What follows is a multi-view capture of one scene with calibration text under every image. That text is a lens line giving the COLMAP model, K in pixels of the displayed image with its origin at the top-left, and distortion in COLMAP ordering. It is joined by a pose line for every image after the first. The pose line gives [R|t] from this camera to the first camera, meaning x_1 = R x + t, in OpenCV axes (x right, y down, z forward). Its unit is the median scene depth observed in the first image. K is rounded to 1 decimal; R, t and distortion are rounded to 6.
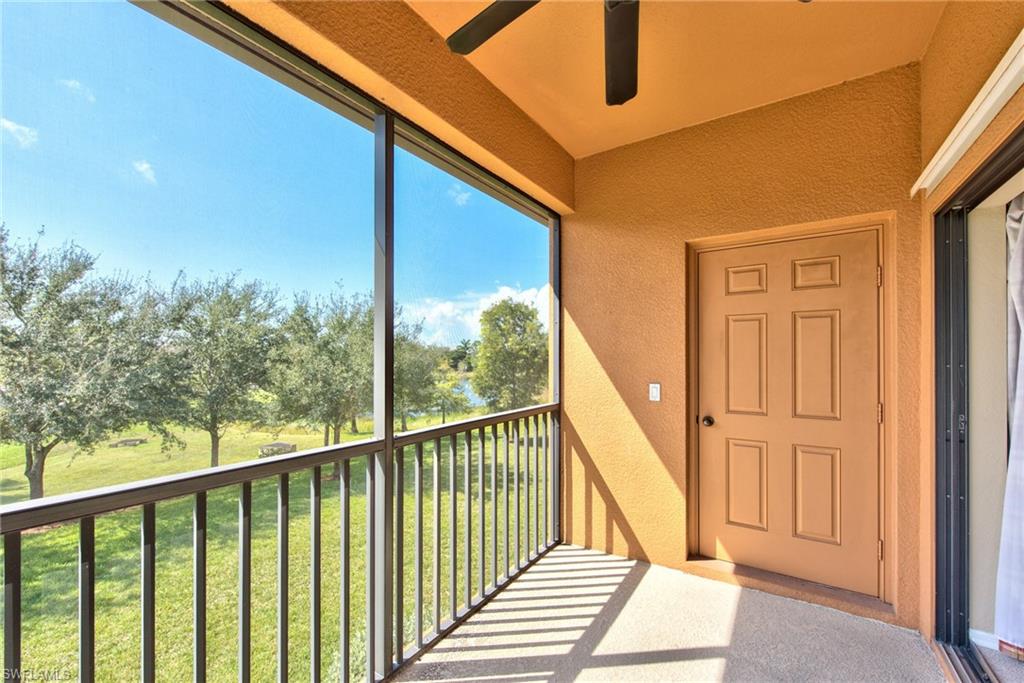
lens RADIAL K [[421.9, 0, 506.7], [0, 421.9, 341.6], [0, 0, 1]] dist [0.002070, -0.000005]
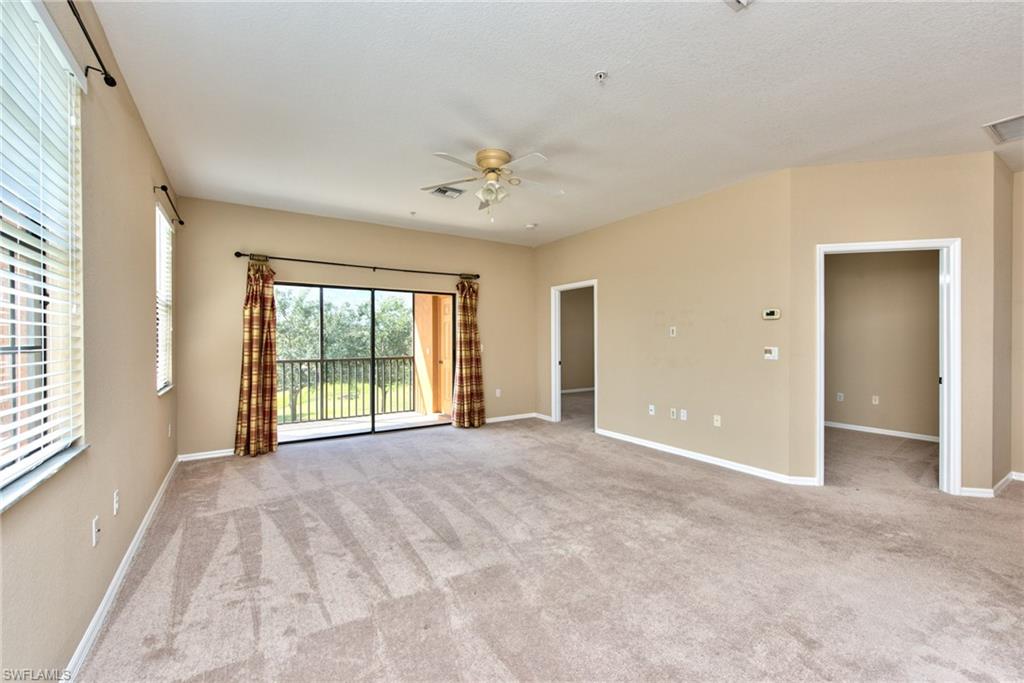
lens RADIAL K [[421.9, 0, 506.7], [0, 421.9, 341.6], [0, 0, 1]] dist [0.002070, -0.000005]
pose [[0.917498, -0.000287, -0.397739, 1.969246], [0.021785, 0.998535, 0.049534, -0.068182], [0.397142, -0.054113, 0.916160, -1.310846]]
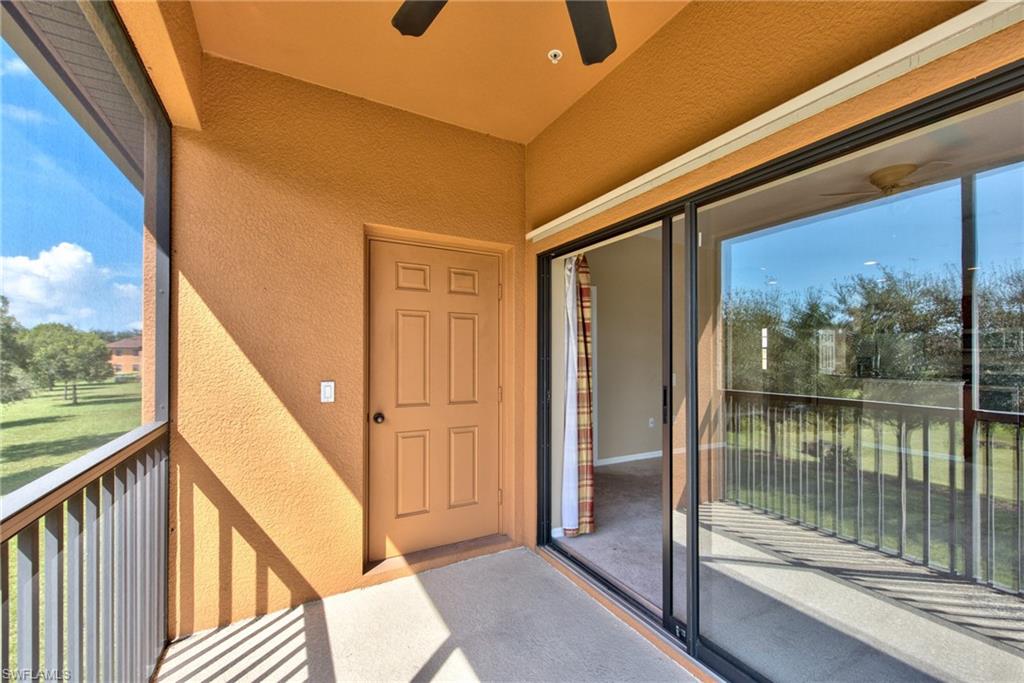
lens RADIAL K [[421.9, 0, 506.7], [0, 421.9, 341.6], [0, 0, 1]] dist [0.002070, -0.000005]
pose [[0.454575, 0.030912, 0.890172, -0.249940], [-0.045883, 0.998883, -0.011257, 0.013739], [-0.889526, -0.035726, 0.455486, 0.319303]]
